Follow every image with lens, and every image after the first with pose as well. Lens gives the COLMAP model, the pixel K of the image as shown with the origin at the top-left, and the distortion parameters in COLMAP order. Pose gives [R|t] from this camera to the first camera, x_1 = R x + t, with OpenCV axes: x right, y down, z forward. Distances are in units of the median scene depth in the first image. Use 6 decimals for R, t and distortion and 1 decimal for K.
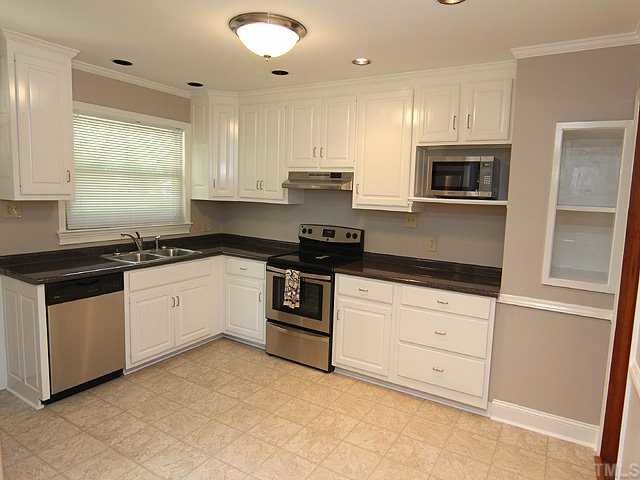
lens RADIAL K [[410.2, 0, 323.0], [0, 410.2, 237.8], [0, 0, 1]] dist [-0.007807, -0.002354]
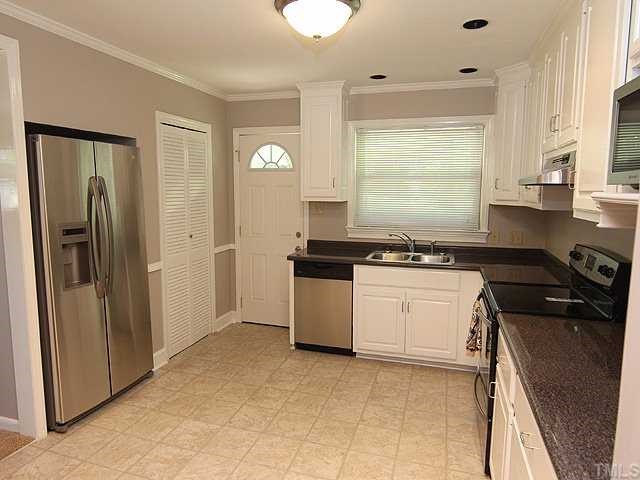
lens RADIAL K [[410.2, 0, 322.3], [0, 410.2, 240.1], [0, 0, 1]] dist [-0.007807, -0.002354]
pose [[0.238524, 0.085910, -0.967329, 0.560763], [-0.110945, 0.991969, 0.060742, -0.041981], [0.964779, 0.092832, 0.246139, 0.604936]]
